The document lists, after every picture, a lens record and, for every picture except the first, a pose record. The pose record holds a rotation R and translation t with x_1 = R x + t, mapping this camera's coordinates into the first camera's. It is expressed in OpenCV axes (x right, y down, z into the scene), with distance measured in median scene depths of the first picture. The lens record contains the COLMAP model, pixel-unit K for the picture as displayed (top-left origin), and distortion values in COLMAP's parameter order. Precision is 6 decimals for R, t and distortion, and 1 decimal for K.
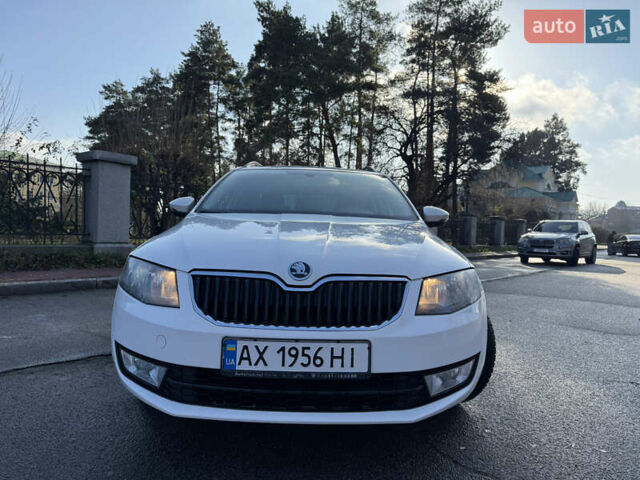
lens RADIAL K [[435.5, 0, 320.0], [0, 435.5, 240.0], [0, 0, 1]] dist [0.004011, -0.000890]
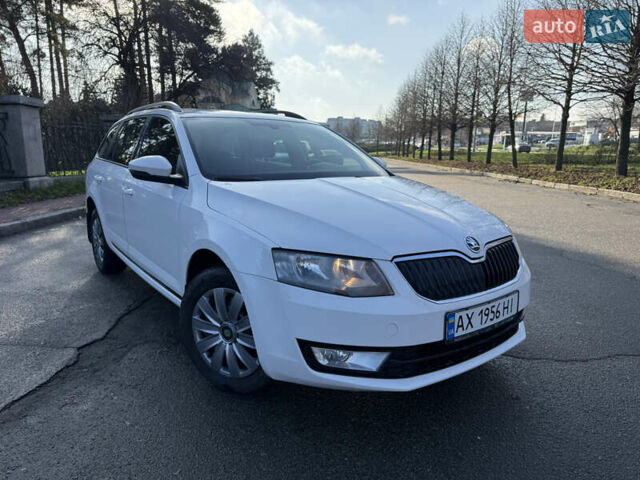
lens RADIAL K [[435.5, 0, 320.0], [0, 435.5, 240.0], [0, 0, 1]] dist [0.004011, -0.000890]
pose [[0.825358, -0.132728, 0.548787, -1.096417], [0.029004, 0.980660, 0.193559, -0.194587], [-0.563864, -0.143838, 0.813245, 0.288607]]
